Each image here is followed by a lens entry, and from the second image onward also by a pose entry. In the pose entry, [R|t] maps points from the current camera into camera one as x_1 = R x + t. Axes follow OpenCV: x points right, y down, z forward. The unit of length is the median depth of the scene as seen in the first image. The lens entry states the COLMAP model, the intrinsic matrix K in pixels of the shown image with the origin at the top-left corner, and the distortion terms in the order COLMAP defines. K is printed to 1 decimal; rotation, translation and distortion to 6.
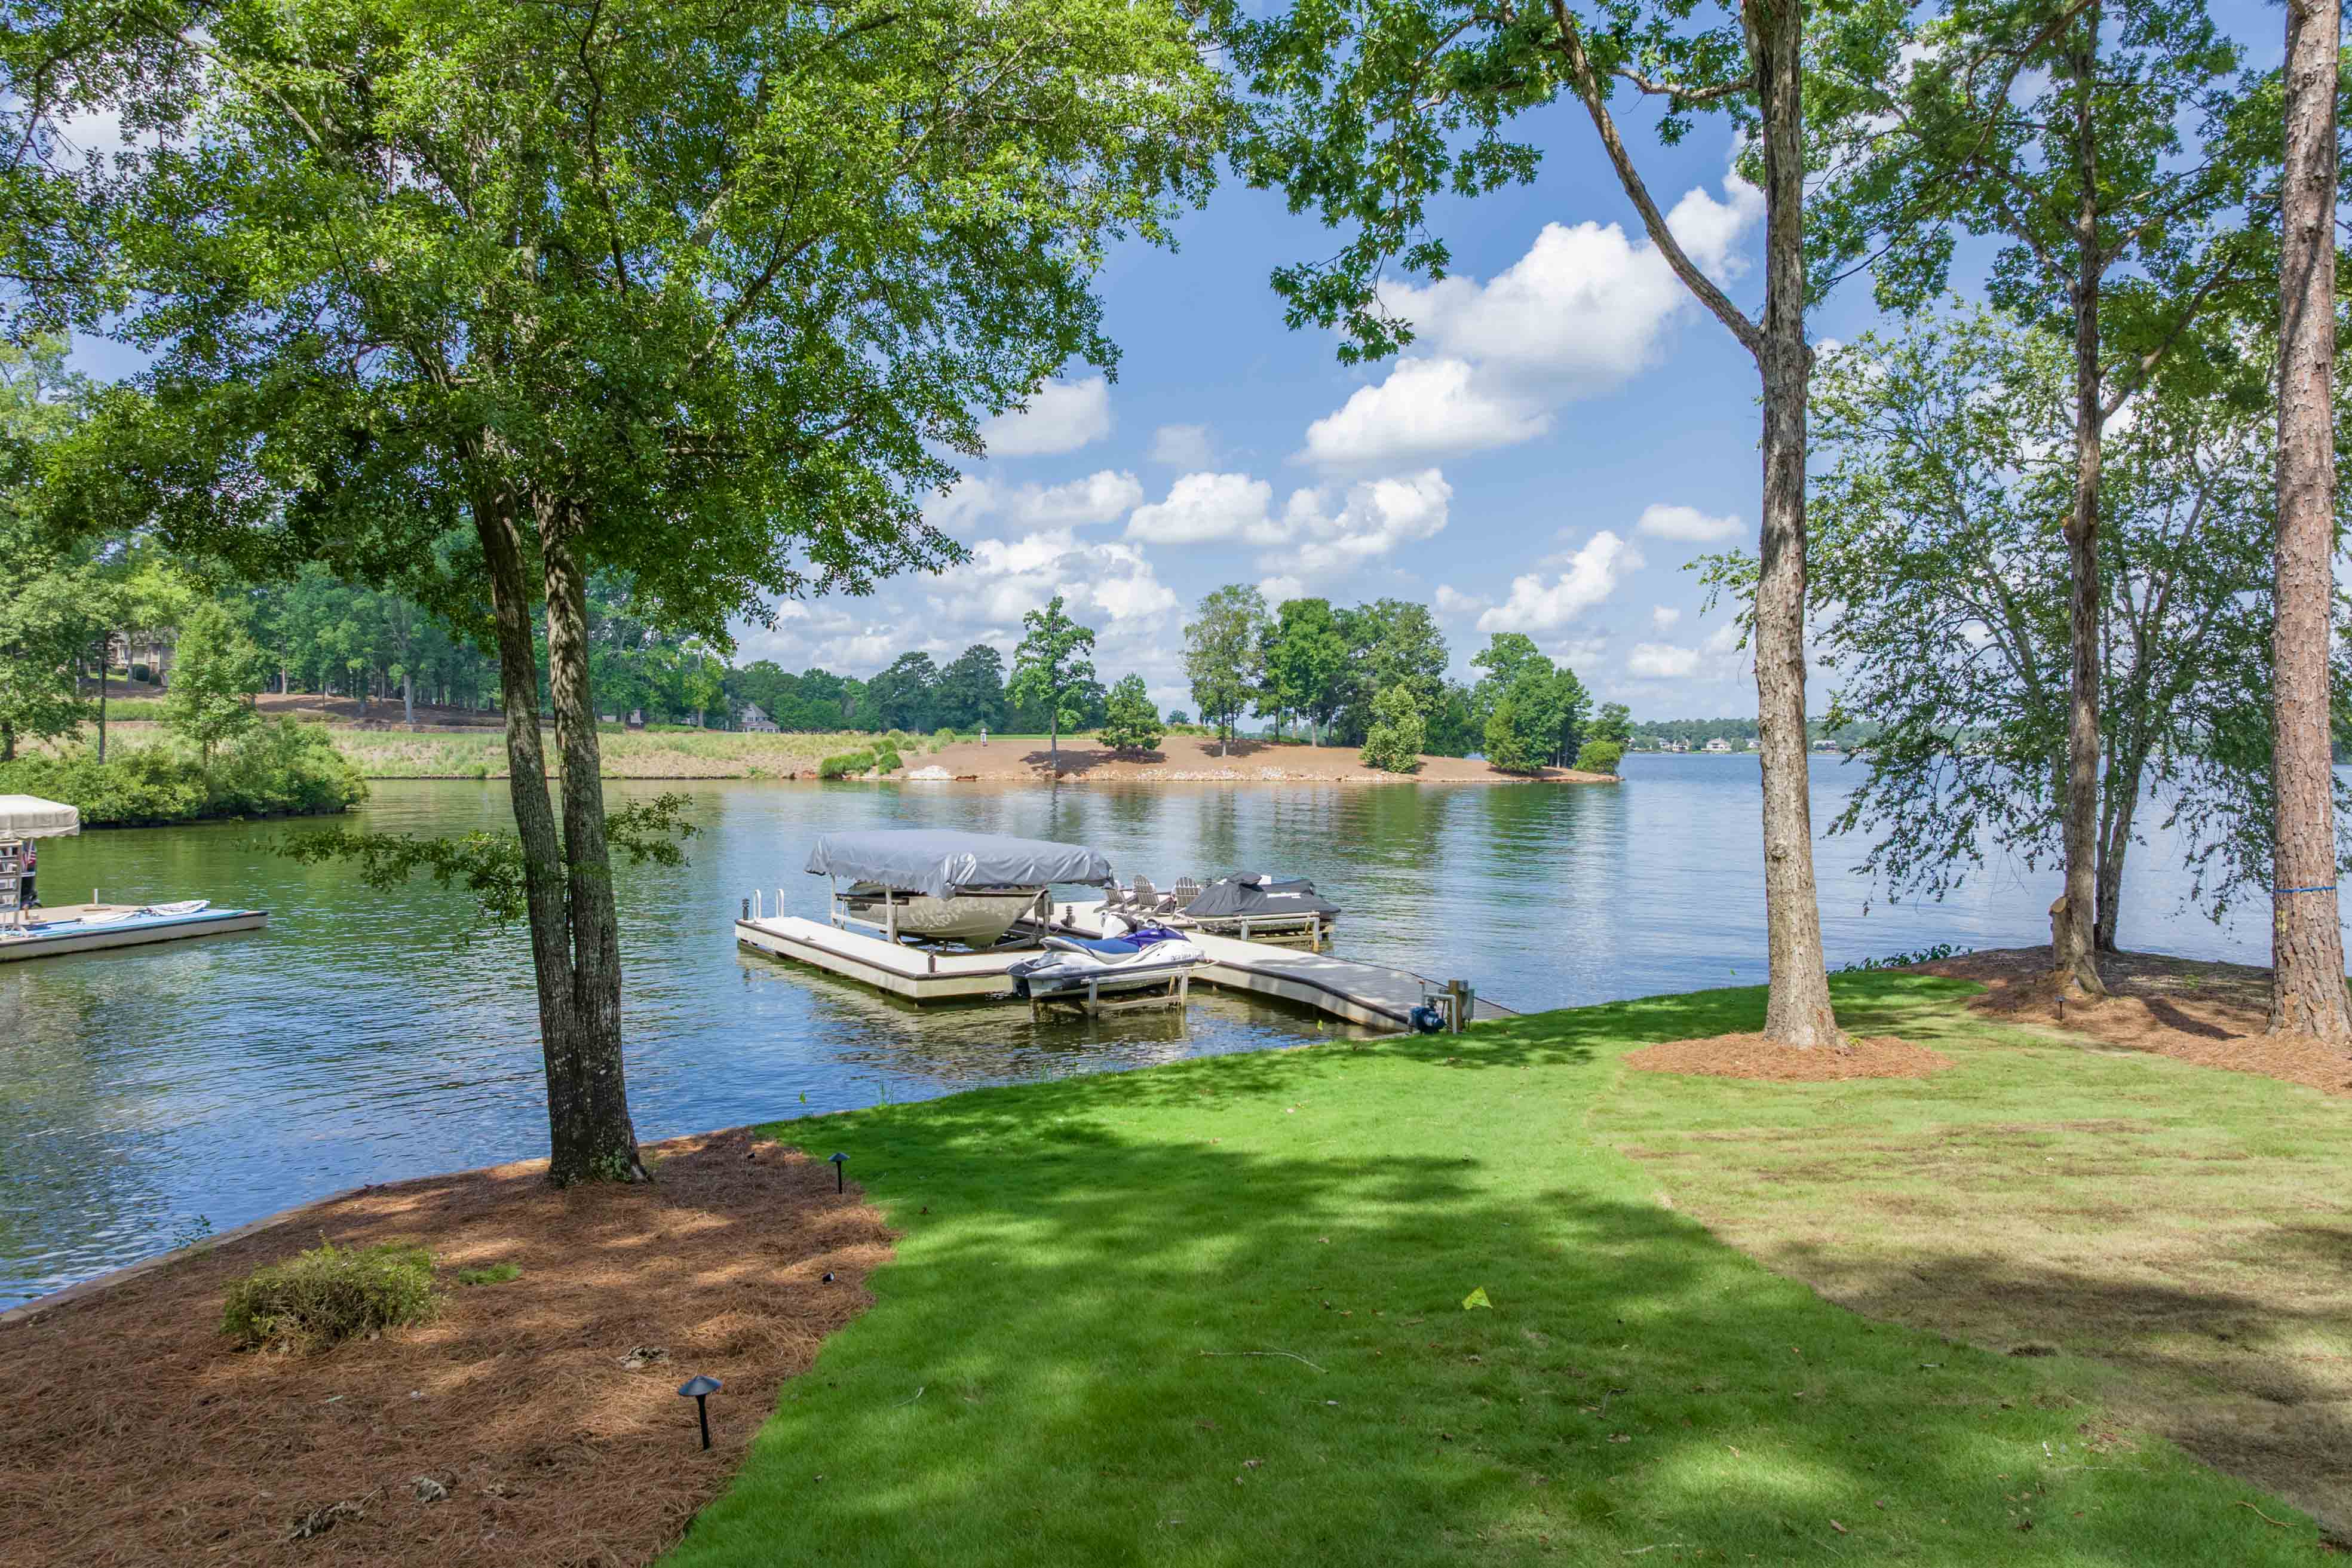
lens RADIAL K [[1666.7, 0, 1181.1], [0, 1666.7, 782.5], [0, 0, 1]] dist [-0.020716, 0.001432]
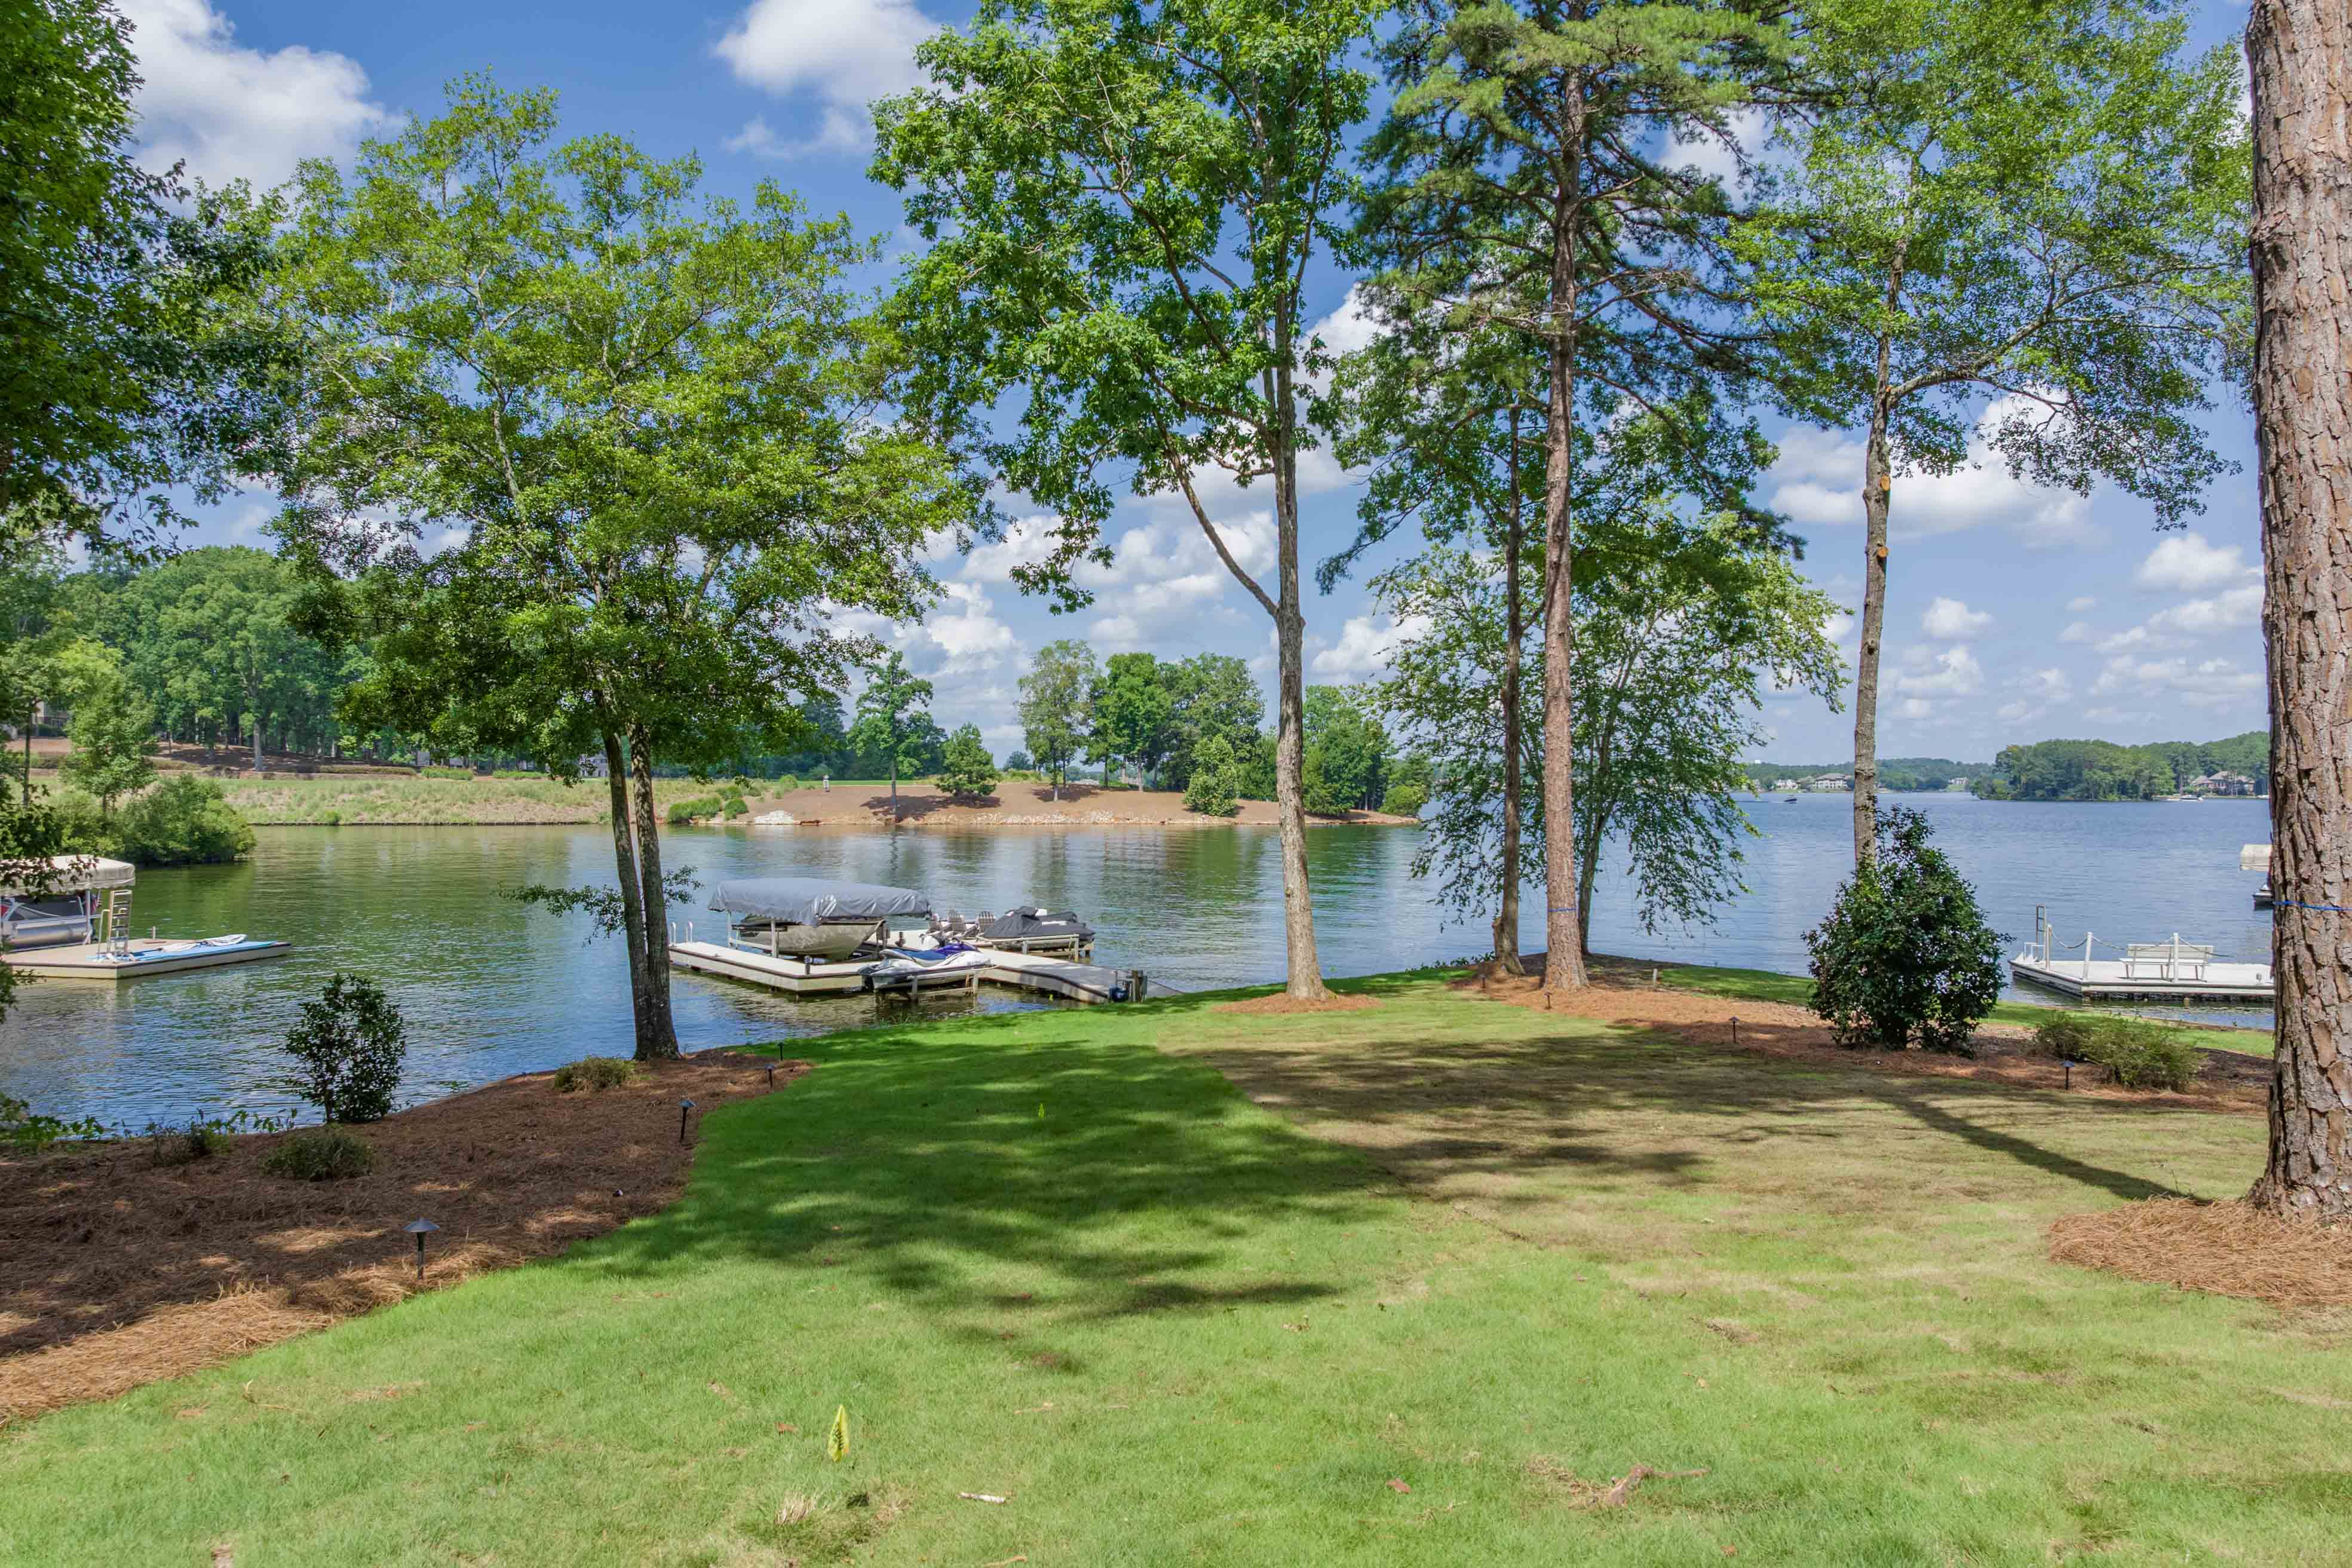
lens RADIAL K [[1666.7, 0, 1160.9], [0, 1666.7, 789.0], [0, 0, 1]] dist [-0.020716, 0.001432]
pose [[0.996622, -0.001987, 0.082102, 0.012097], [0.003577, 0.999809, -0.019226, -0.006255], [-0.082048, 0.019454, 0.996439, -0.140714]]
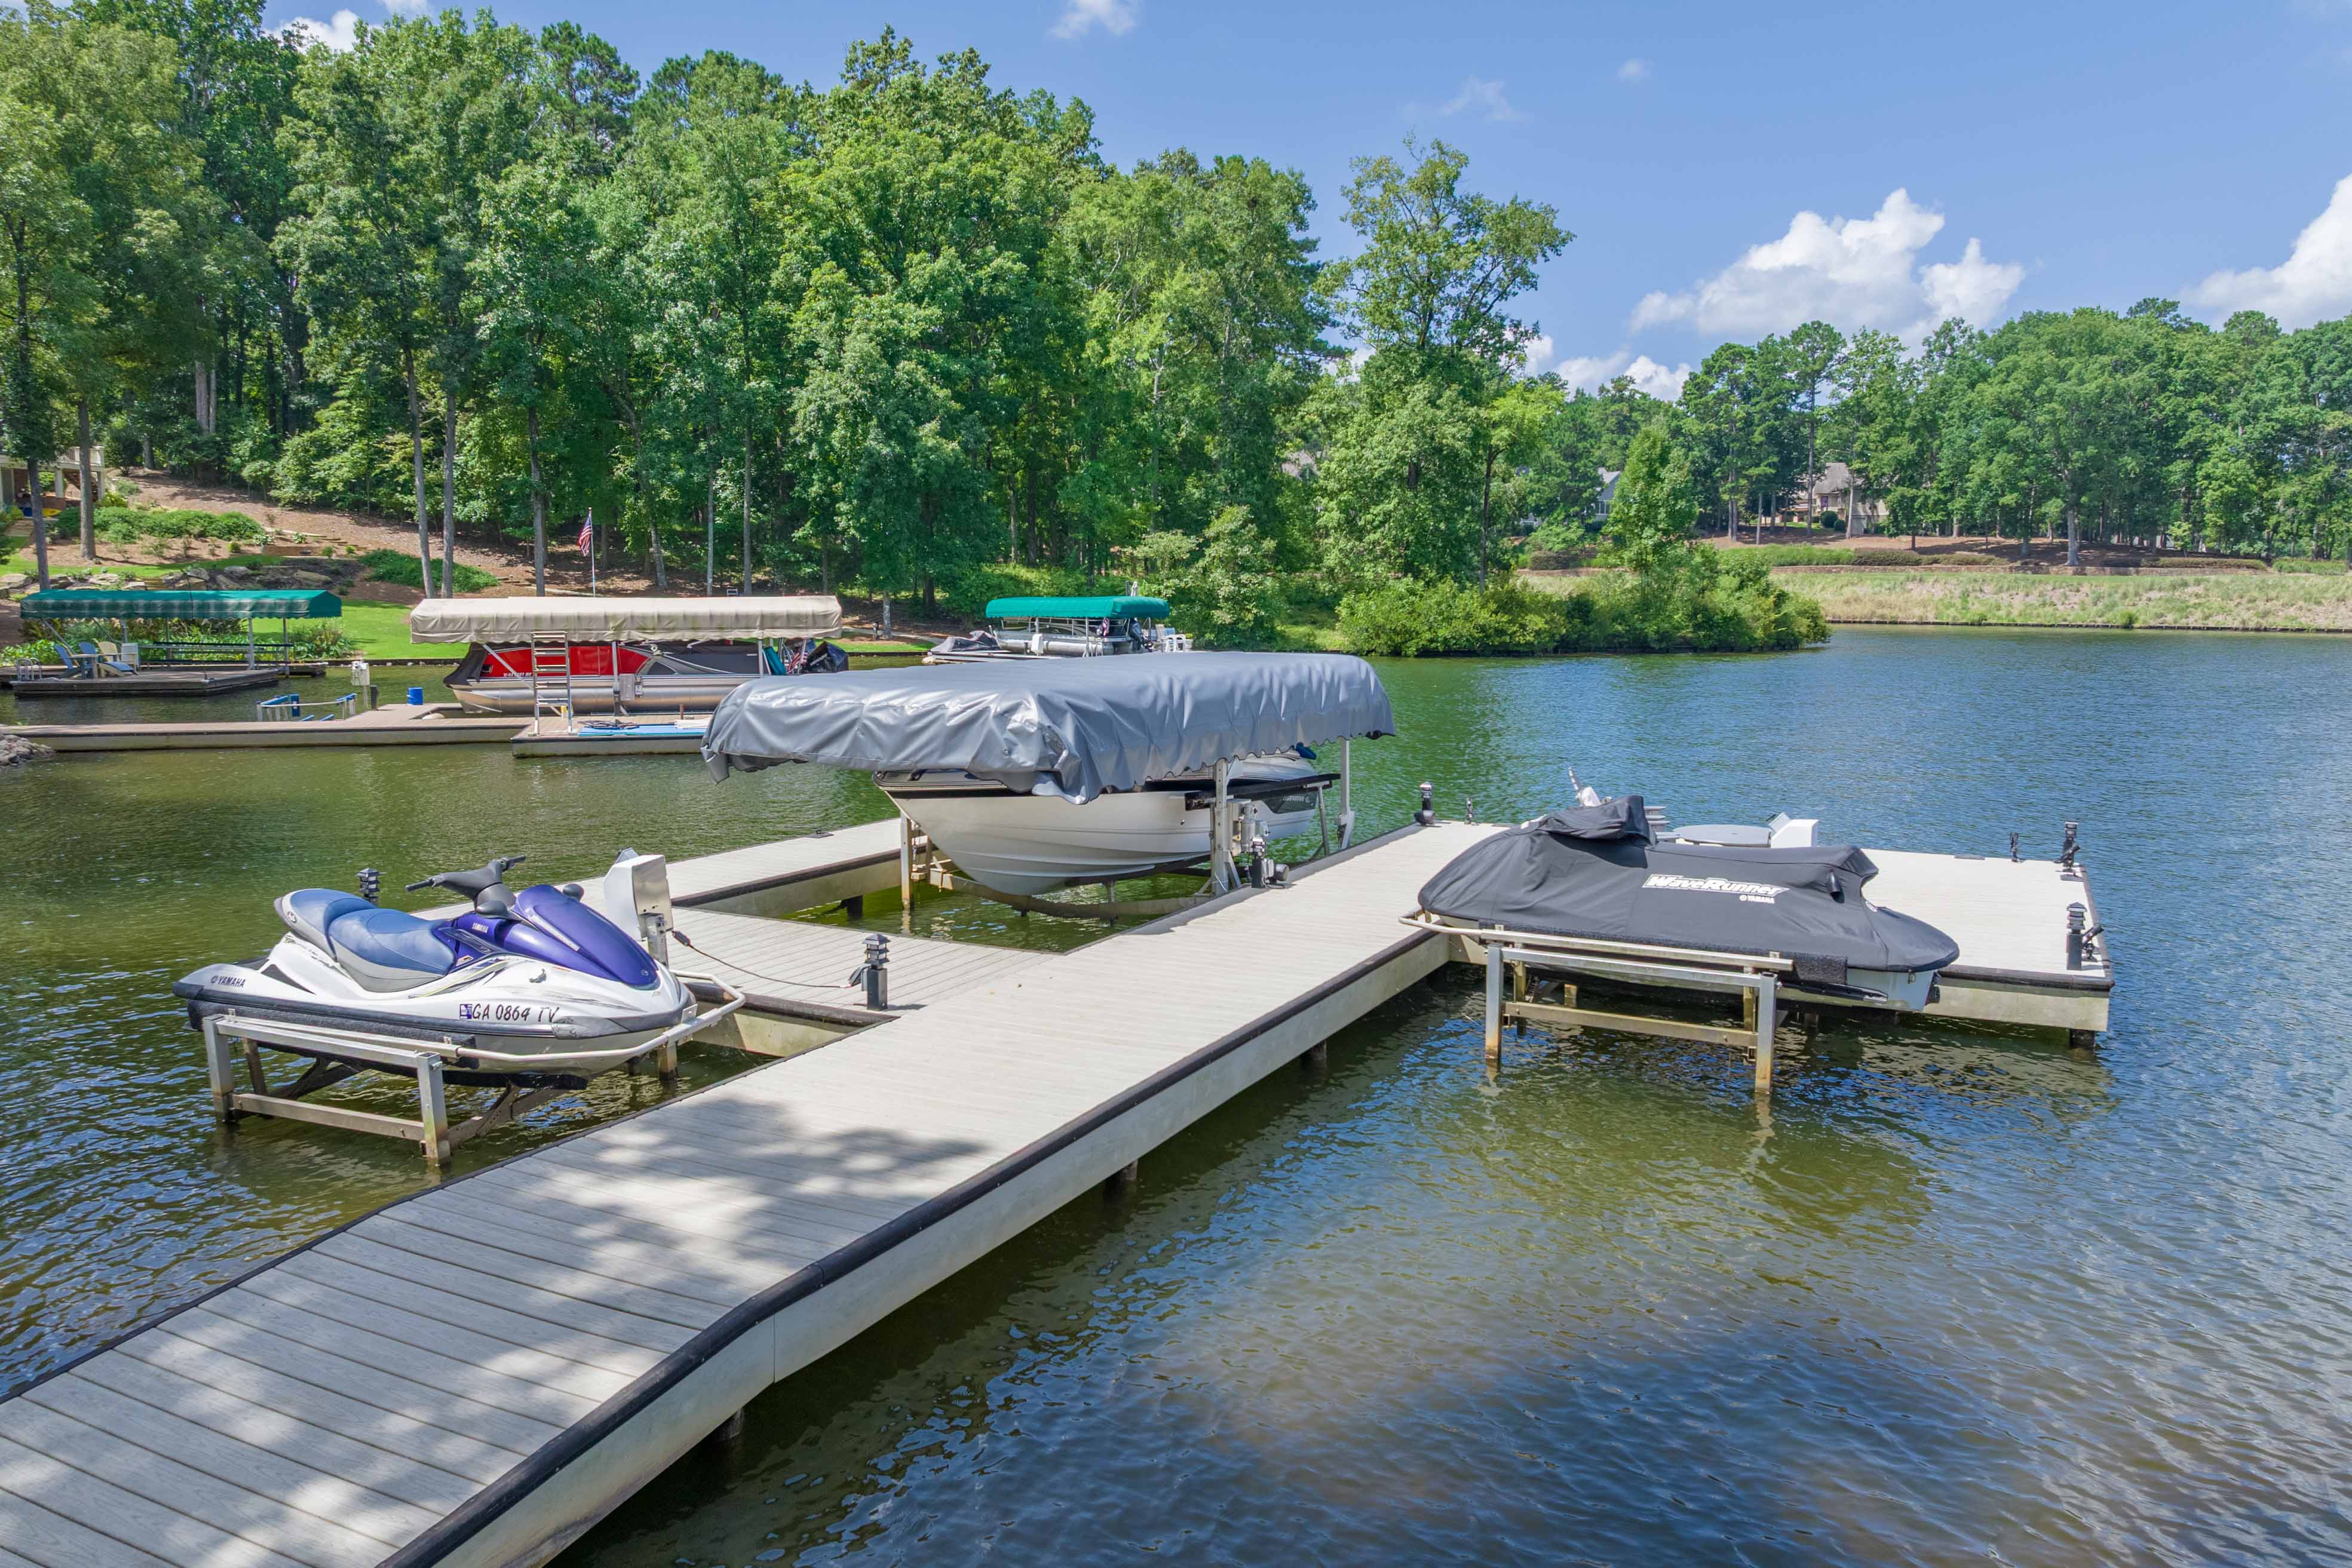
lens RADIAL K [[1666.7, 0, 1175.5], [0, 1666.7, 787.6], [0, 0, 1]] dist [-0.020716, 0.001432]
pose [[0.530275, 0.096510, -0.842315, 0.093953], [-0.020423, 0.994666, 0.101109, 0.006643], [0.847580, -0.036413, 0.529417, 0.258476]]
